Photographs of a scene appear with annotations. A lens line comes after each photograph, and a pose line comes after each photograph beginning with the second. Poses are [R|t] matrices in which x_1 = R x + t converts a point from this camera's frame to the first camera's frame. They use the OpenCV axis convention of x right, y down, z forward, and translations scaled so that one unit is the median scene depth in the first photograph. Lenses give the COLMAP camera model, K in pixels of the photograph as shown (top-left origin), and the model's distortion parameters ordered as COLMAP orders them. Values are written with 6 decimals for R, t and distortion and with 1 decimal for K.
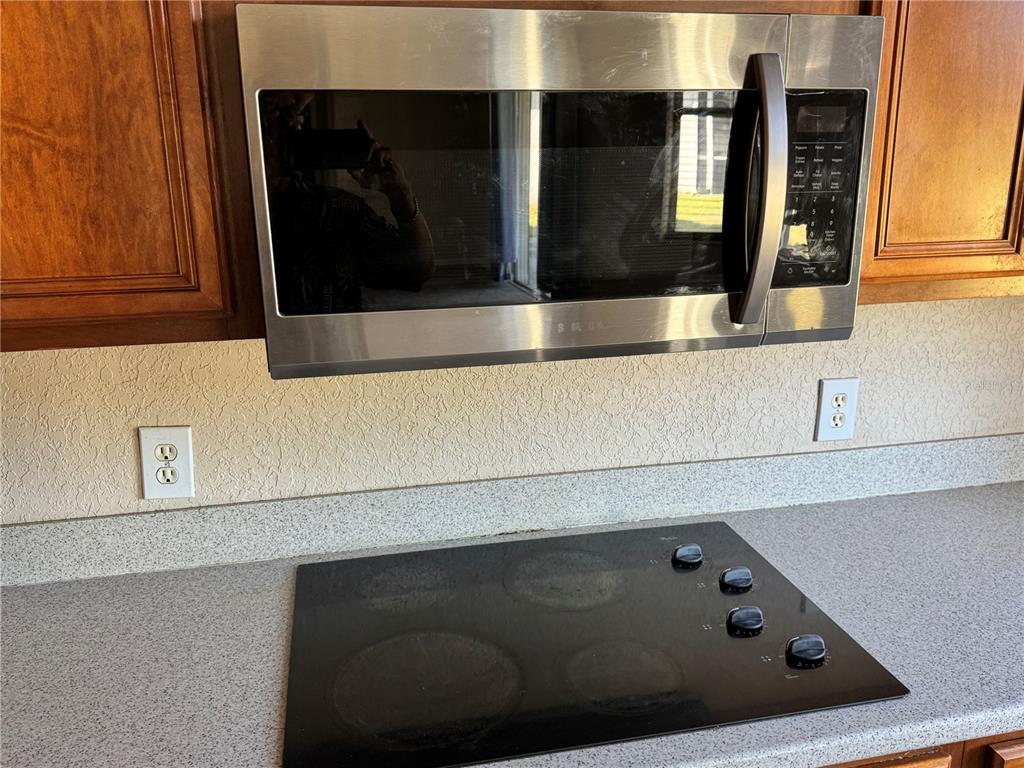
lens RADIAL K [[846.3, 0, 511.7], [0, 846.3, 384.0], [0, 0, 1]] dist [-0.011879, -0.002941]
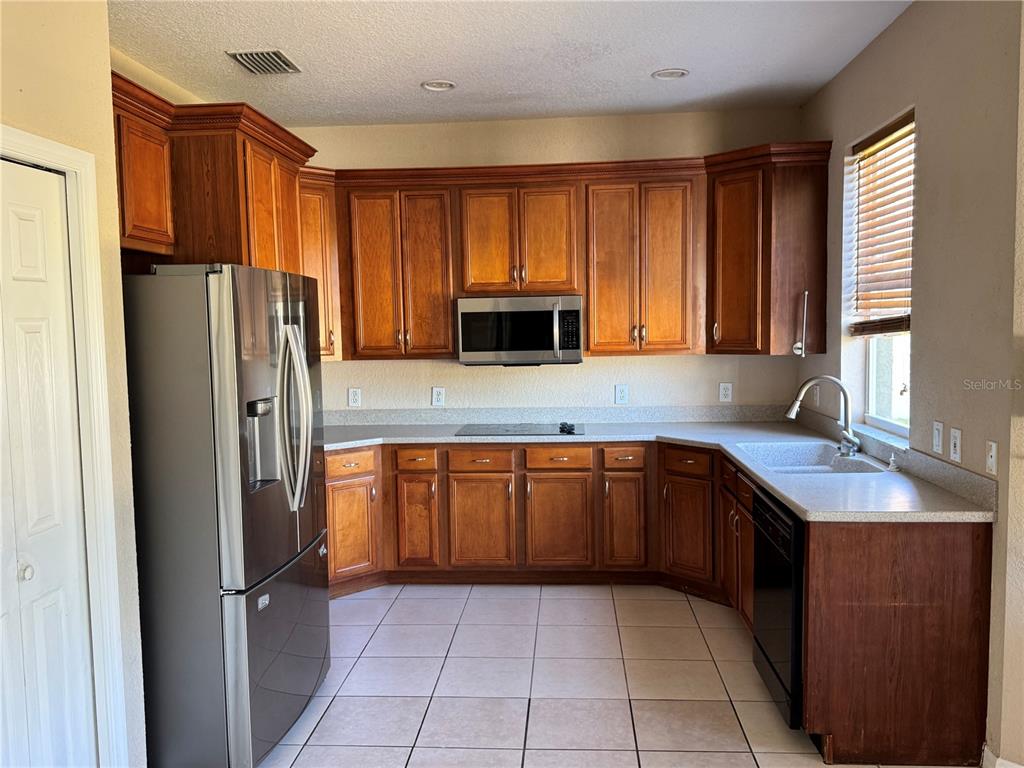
lens RADIAL K [[846.3, 0, 511.9], [0, 846.3, 384.5], [0, 0, 1]] dist [-0.011879, -0.002941]
pose [[0.957890, 0.014805, -0.286755, 1.369995], [-0.068667, 0.981504, -0.178704, 0.921346], [0.278805, 0.190869, 0.941189, -3.422989]]
